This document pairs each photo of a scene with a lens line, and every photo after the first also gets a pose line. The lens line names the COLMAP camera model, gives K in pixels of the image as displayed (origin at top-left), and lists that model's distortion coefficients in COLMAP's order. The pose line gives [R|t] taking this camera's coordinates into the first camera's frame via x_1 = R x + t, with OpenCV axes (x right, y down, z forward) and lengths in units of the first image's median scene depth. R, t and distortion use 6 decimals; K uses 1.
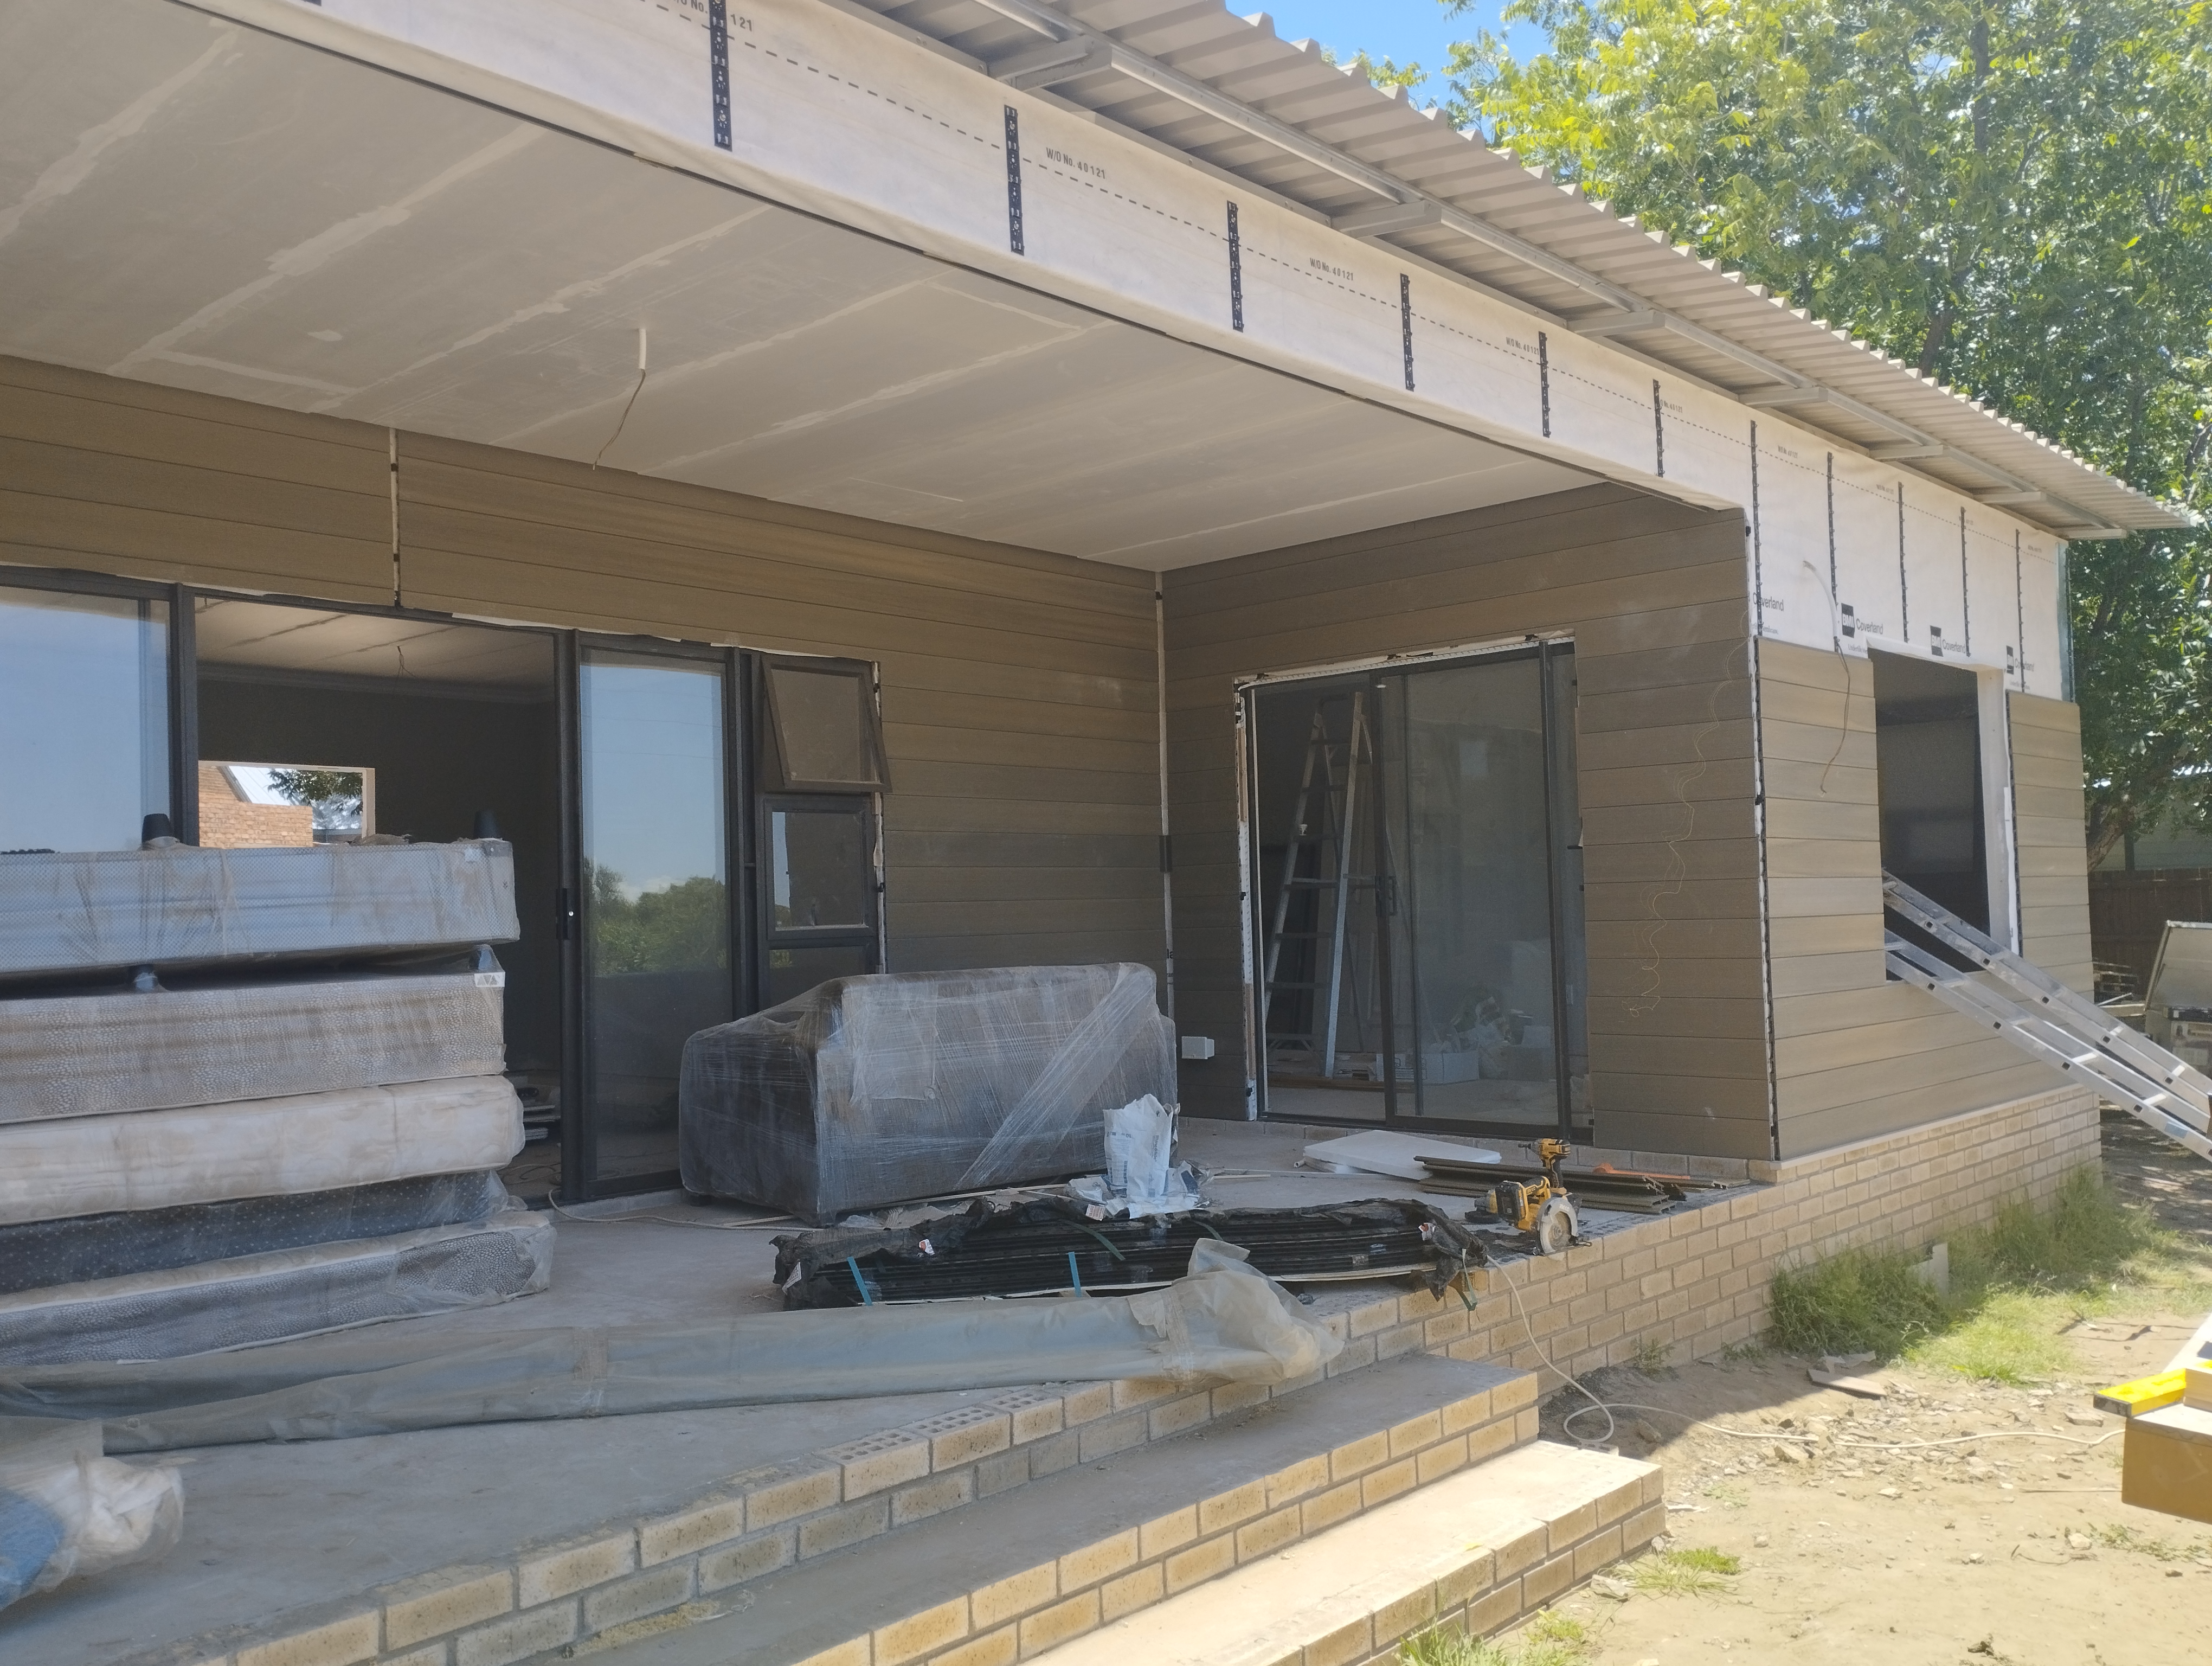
lens RADIAL K [[1841.0, 0, 1106.0], [0, 1841.0, 833.0], [0, 0, 1]] dist [0.045739, -0.001935]
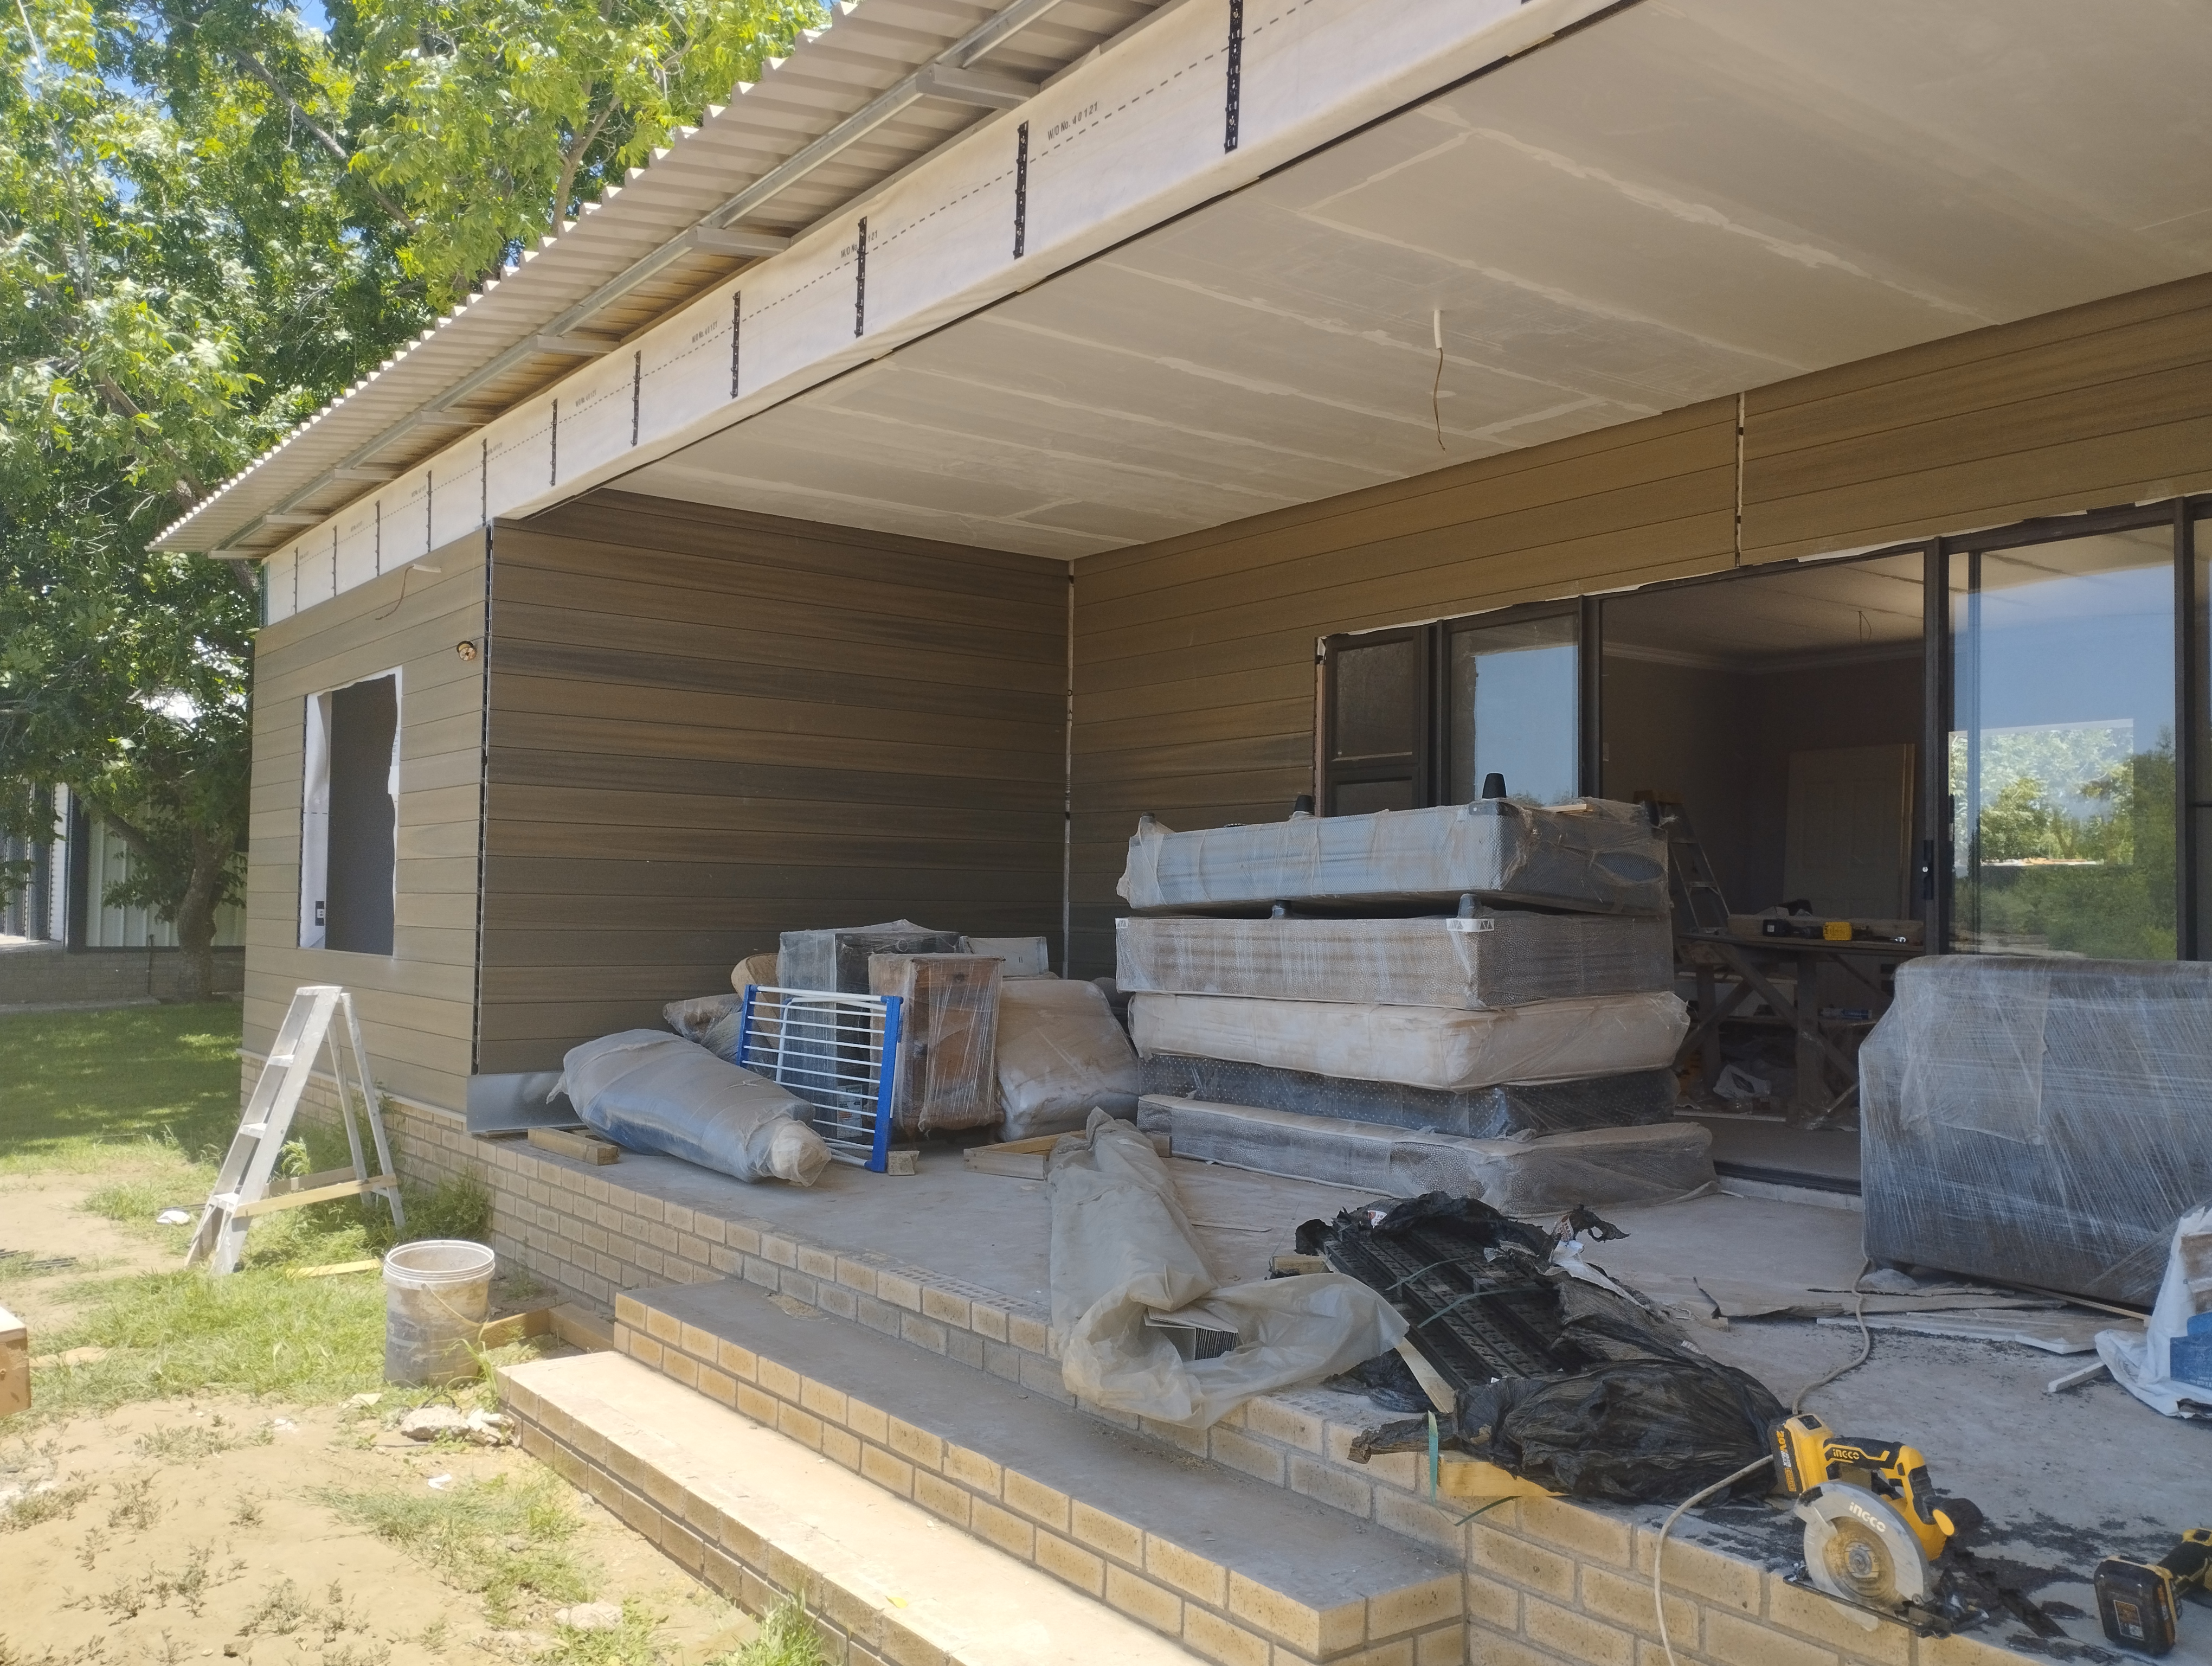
lens RADIAL K [[1828.2, 0, 1106.0], [0, 1828.2, 833.0], [0, 0, 1]] dist [0.065425, -0.000284]
pose [[-0.184177, -0.016844, -0.982749, 0.833568], [0.037258, 0.999015, -0.024106, 0.043566], [0.982187, -0.041055, -0.183368, 1.029314]]
